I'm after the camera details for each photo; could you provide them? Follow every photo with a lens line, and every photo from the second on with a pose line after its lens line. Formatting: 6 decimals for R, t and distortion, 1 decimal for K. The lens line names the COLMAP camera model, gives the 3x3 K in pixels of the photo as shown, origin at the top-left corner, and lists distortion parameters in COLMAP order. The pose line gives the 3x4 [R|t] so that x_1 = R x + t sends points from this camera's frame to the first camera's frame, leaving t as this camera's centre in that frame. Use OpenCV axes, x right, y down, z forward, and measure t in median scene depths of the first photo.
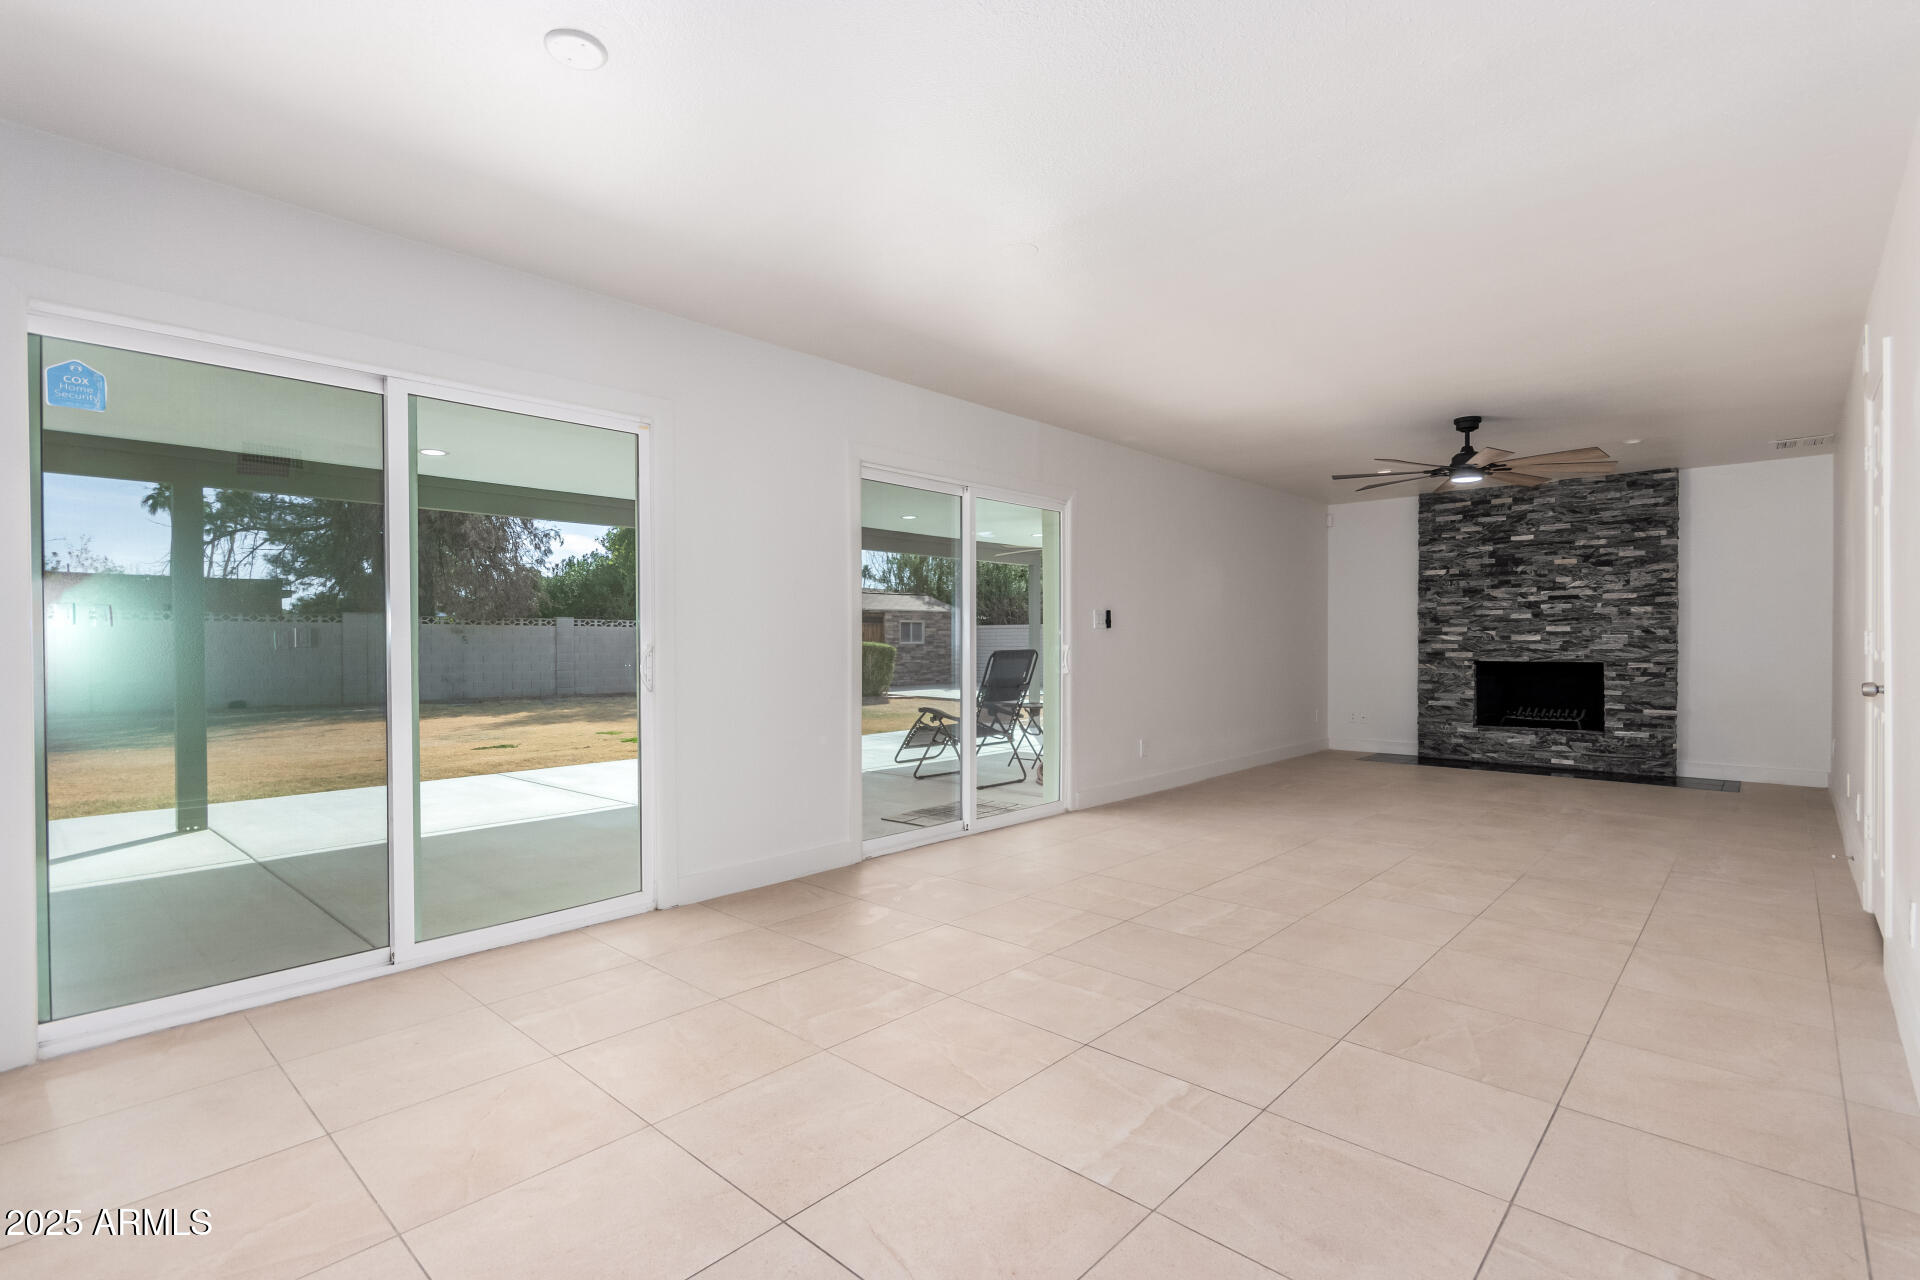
lens RADIAL K [[897.4, 0, 958.8], [0, 897.4, 643.2], [0, 0, 1]] dist [-0.005136, 0.002816]
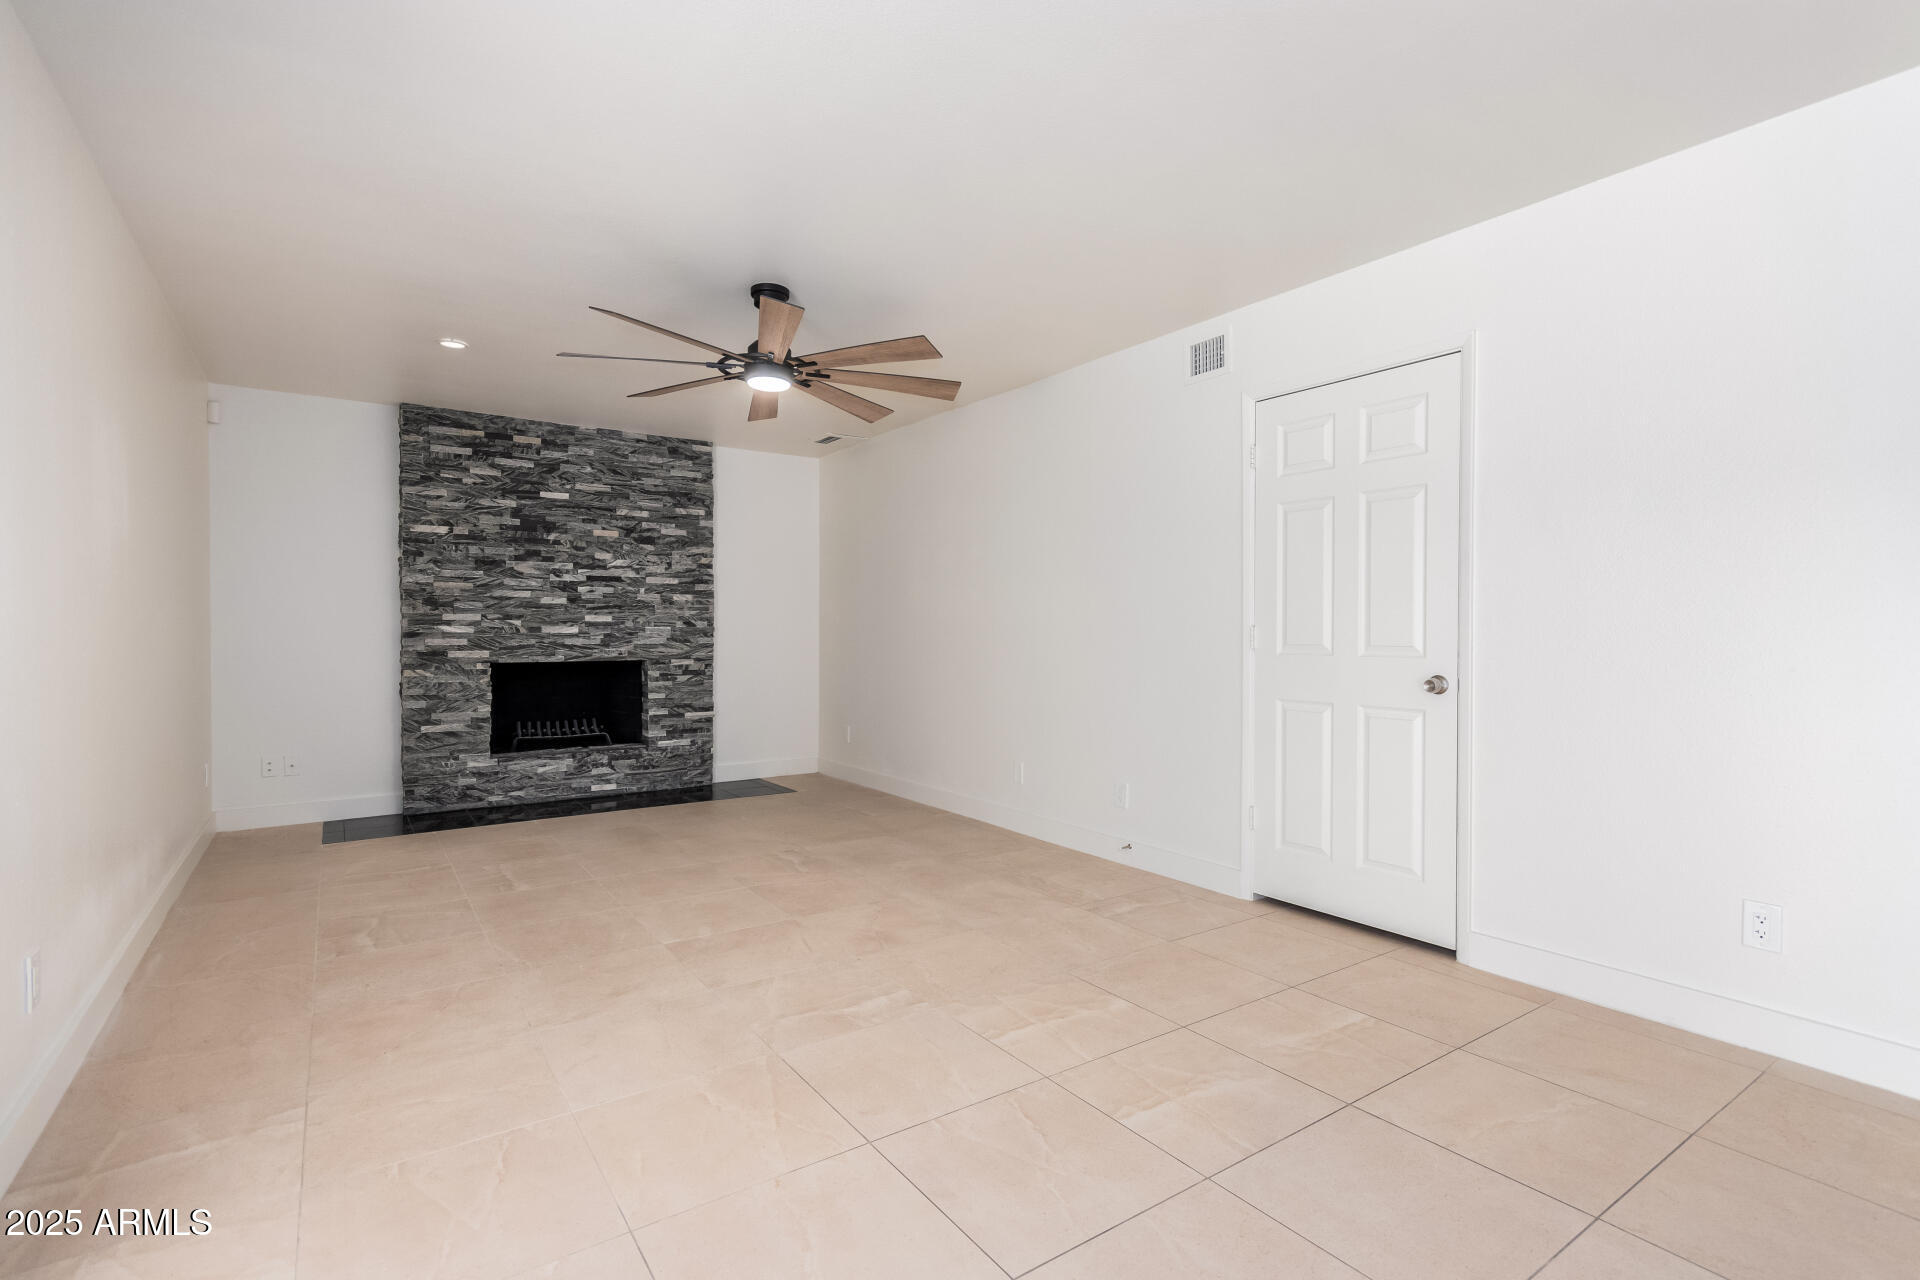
lens RADIAL K [[897.4, 0, 963.7], [0, 897.4, 644.7], [0, 0, 1]] dist [-0.005136, 0.002816]
pose [[0.204807, -0.012677, 0.978720, -0.031018], [0.001006, 0.999918, 0.012741, -0.002924], [-0.978802, -0.001625, 0.204803, 0.519701]]
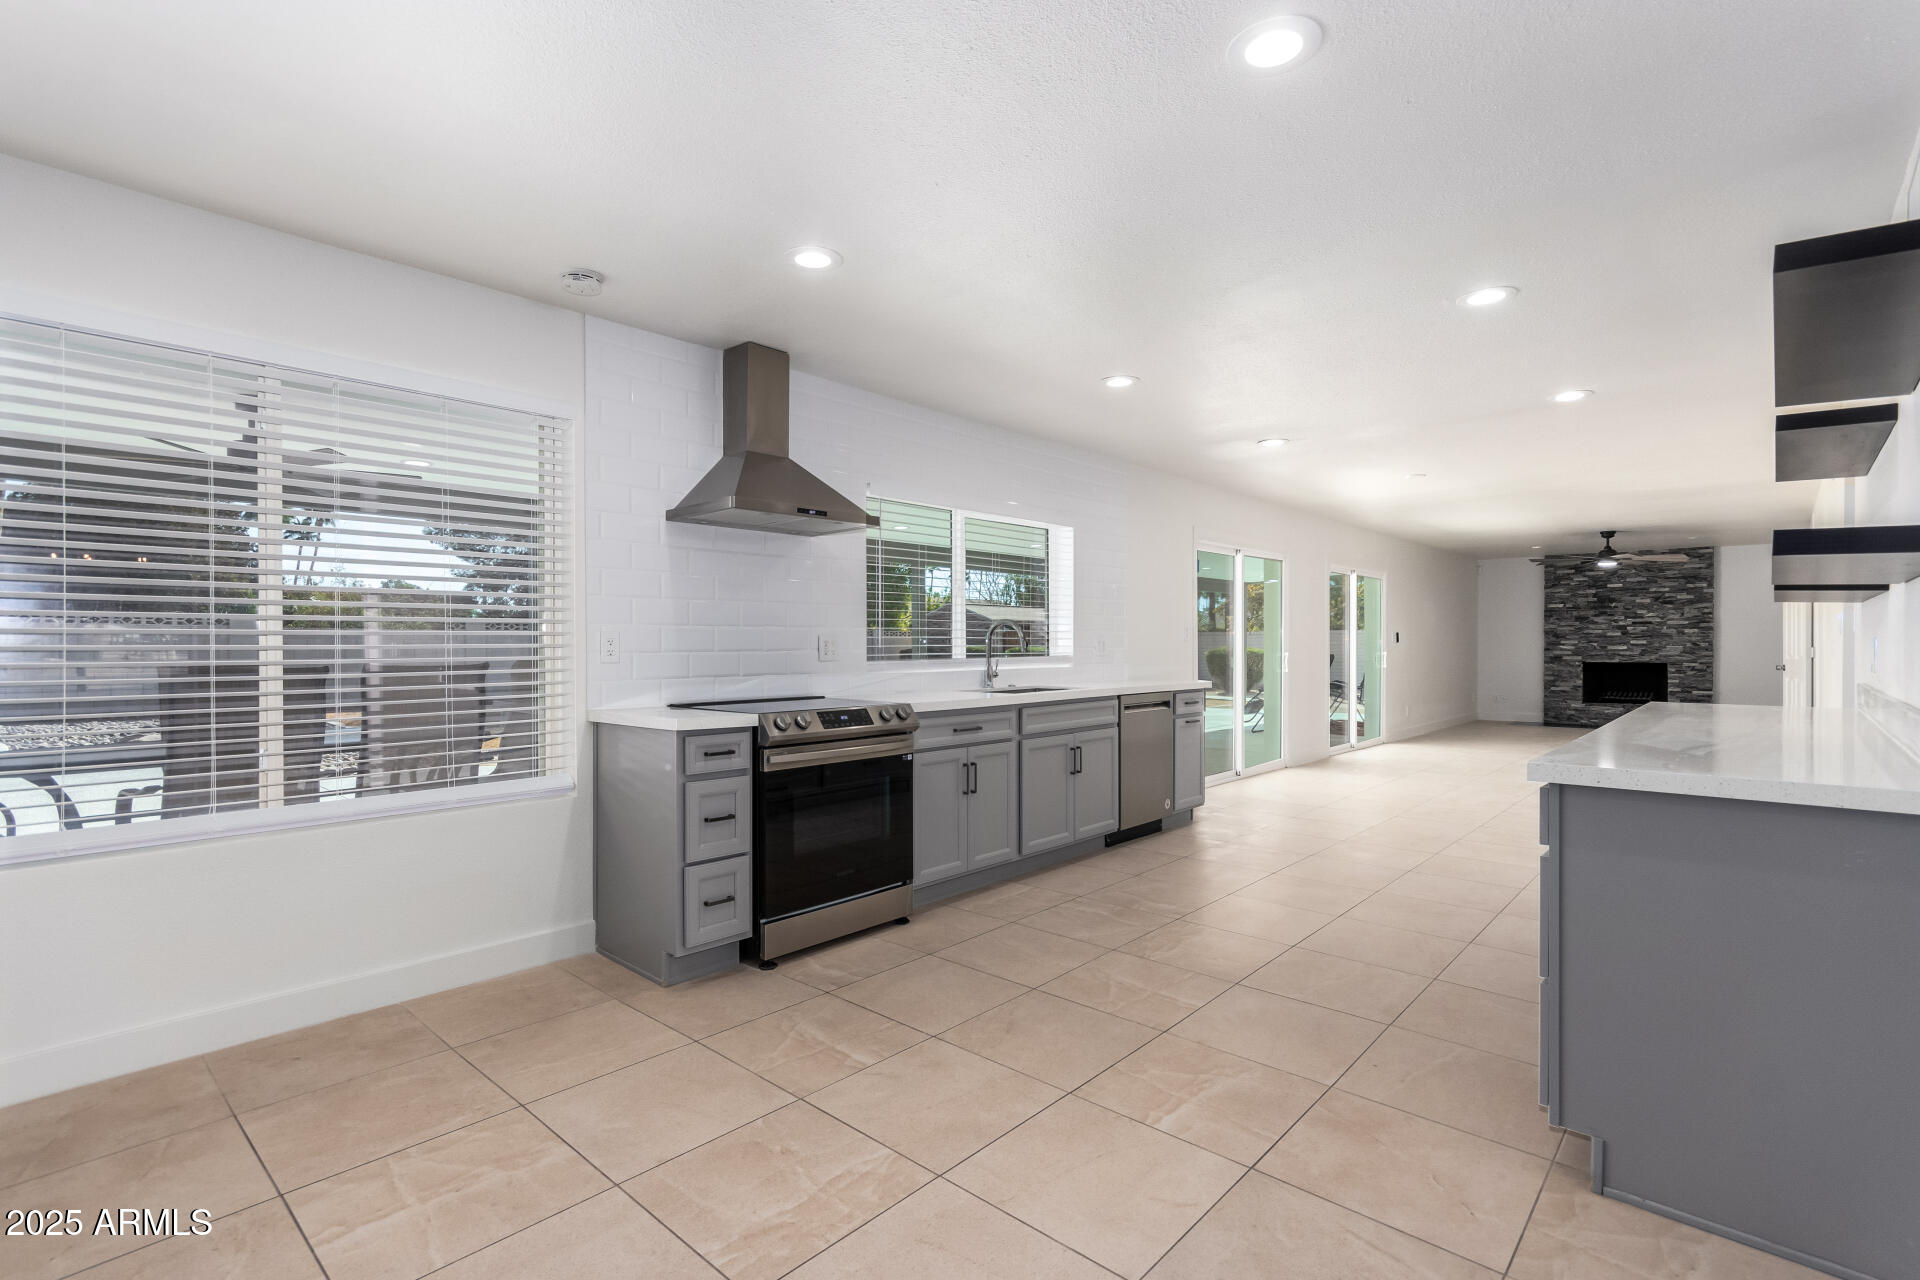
lens RADIAL K [[897.4, 0, 950.6], [0, 897.4, 650.7], [0, 0, 1]] dist [-0.005136, 0.002816]
pose [[0.999990, -0.002386, 0.003690, -0.577765], [0.002365, 0.999982, 0.005583, -0.012428], [-0.003704, -0.005574, 0.999978, -0.613315]]
